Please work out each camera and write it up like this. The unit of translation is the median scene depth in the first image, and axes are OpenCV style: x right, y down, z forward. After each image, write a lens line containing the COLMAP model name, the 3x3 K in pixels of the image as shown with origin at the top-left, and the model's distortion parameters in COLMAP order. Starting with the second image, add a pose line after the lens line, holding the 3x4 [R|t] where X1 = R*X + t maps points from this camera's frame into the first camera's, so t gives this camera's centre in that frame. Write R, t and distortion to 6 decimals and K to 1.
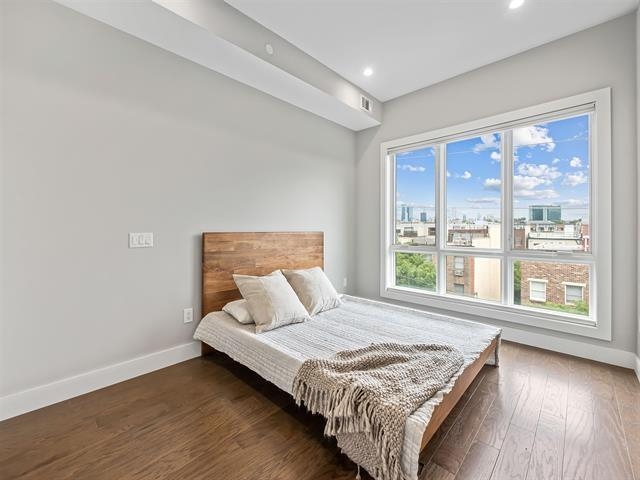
lens RADIAL K [[271.6, 0, 317.4], [0, 271.6, 225.4], [0, 0, 1]] dist [0.001240, 0.000163]
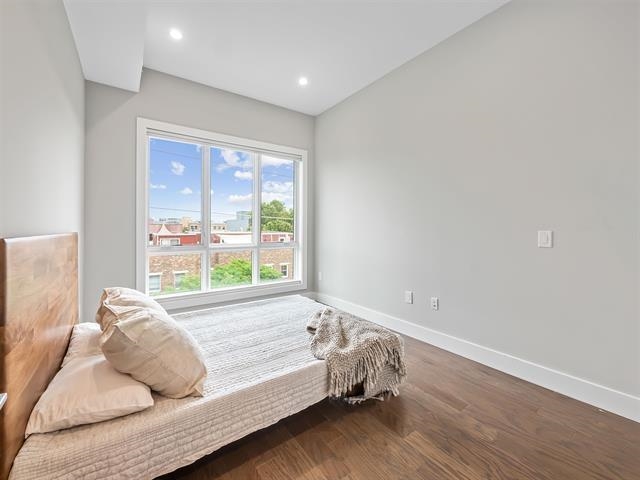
lens RADIAL K [[265.7, 0, 320.4], [0, 265.7, 232.3], [0, 0, 1]] dist [-0.001233, -0.000078]
pose [[0.200925, -0.017326, 0.979453, -0.608327], [-0.009087, 0.999768, 0.019550, 0.007613], [-0.979564, -0.012828, 0.200721, 0.498672]]
